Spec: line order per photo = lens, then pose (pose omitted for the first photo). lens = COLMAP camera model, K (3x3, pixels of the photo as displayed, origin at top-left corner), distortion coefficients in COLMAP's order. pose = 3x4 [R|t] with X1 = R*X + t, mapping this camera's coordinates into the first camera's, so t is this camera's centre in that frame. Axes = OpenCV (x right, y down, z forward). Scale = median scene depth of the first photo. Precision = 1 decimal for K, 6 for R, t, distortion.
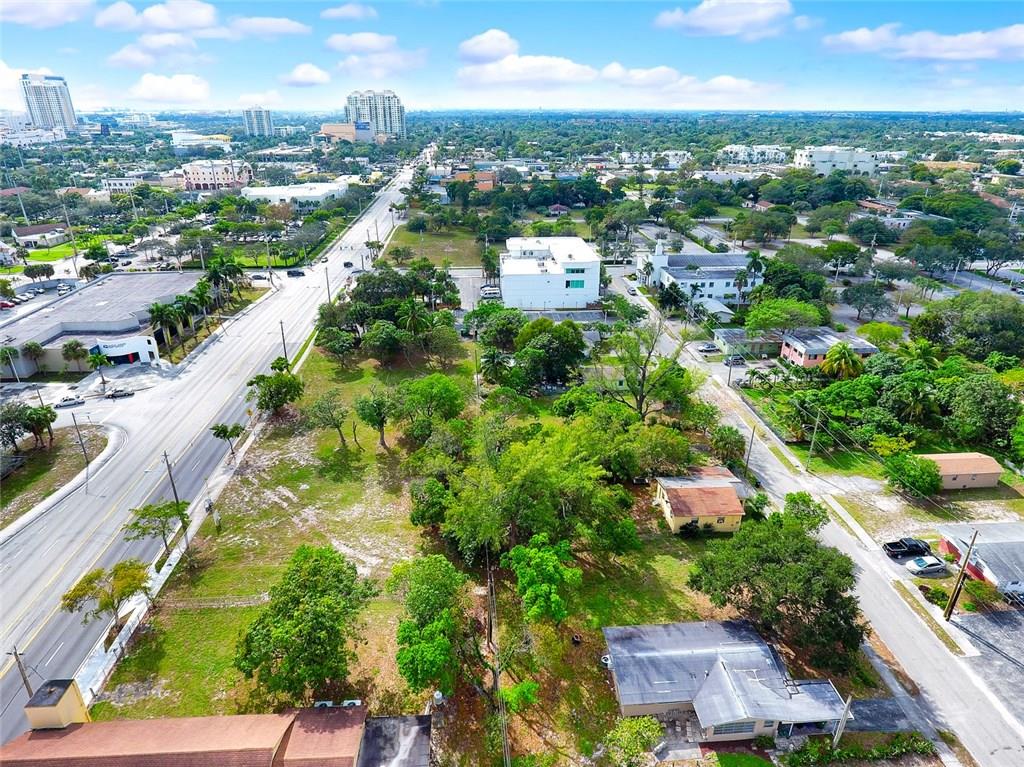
lens RADIAL K [[605.6, 0, 512.0], [0, 605.6, 383.5], [0, 0, 1]] dist [-0.005513, -0.000212]
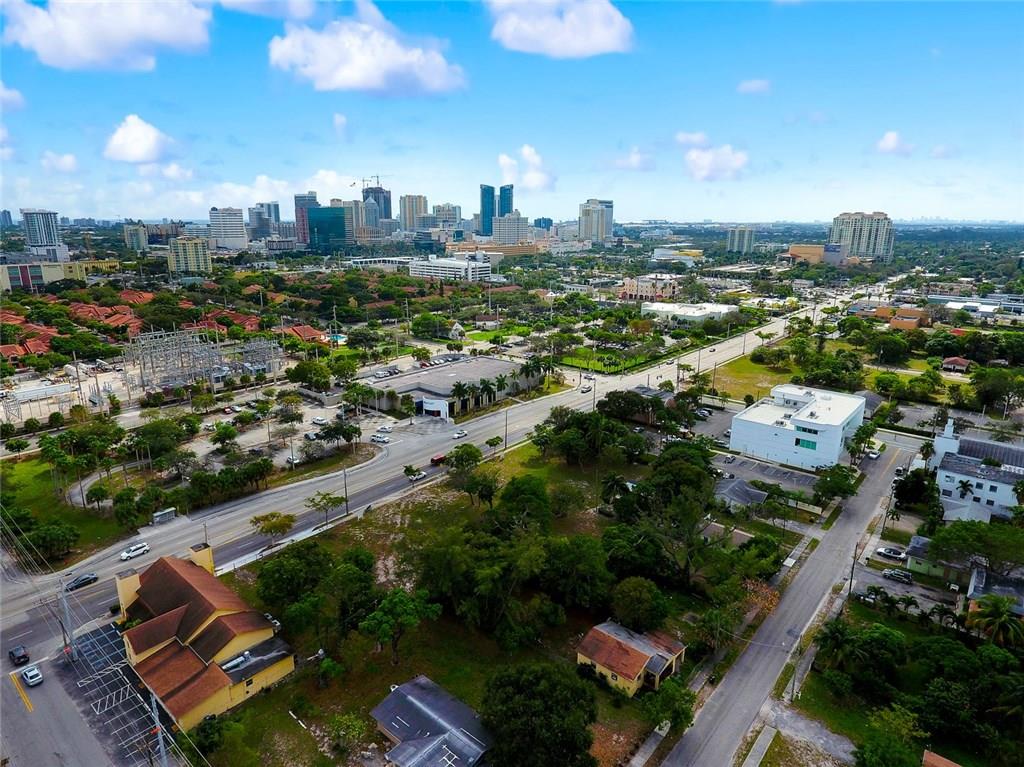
lens RADIAL K [[605.6, 0, 512.0], [0, 605.6, 383.5], [0, 0, 1]] dist [-0.005513, -0.000212]
pose [[0.713497, 0.184382, -0.675962, 0.399034], [-0.293280, 0.954763, -0.049134, -0.074649], [0.636324, 0.233303, 0.735297, 0.000142]]
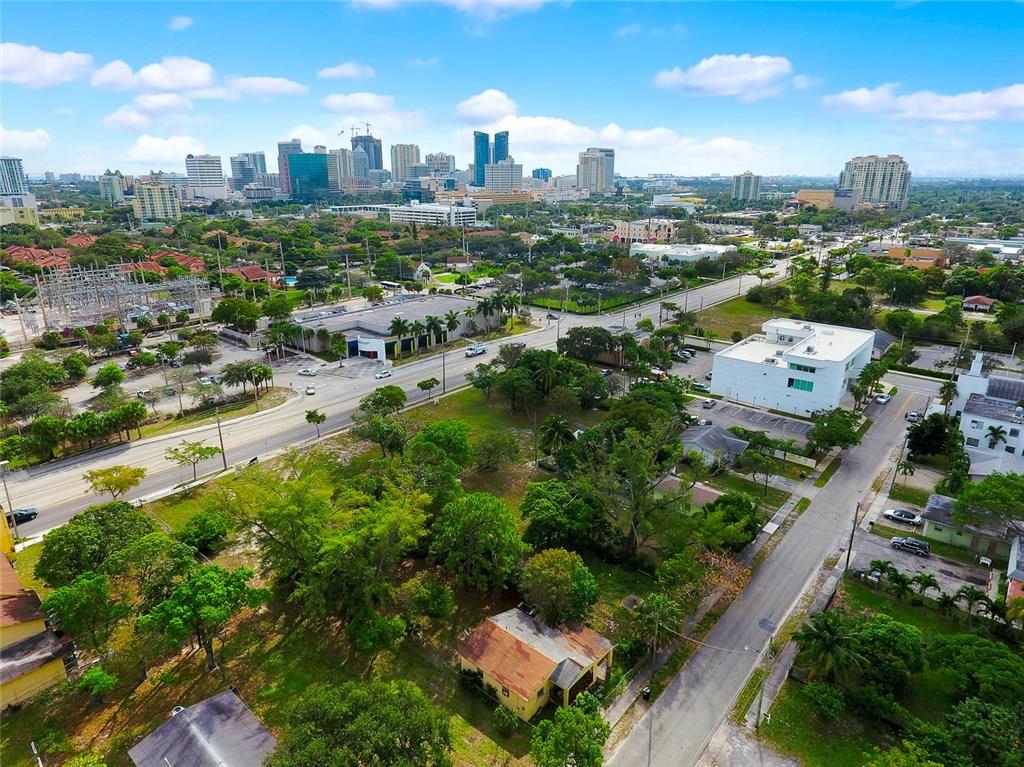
lens RADIAL K [[611.4, 0, 512.0], [0, 611.4, 383.5], [0, 0, 1]] dist [-0.003219, -0.001545]
pose [[0.711197, 0.225939, -0.665695, 0.364477], [-0.291273, 0.956545, 0.013472, -0.069478], [0.639812, 0.184318, 0.746102, 0.183425]]
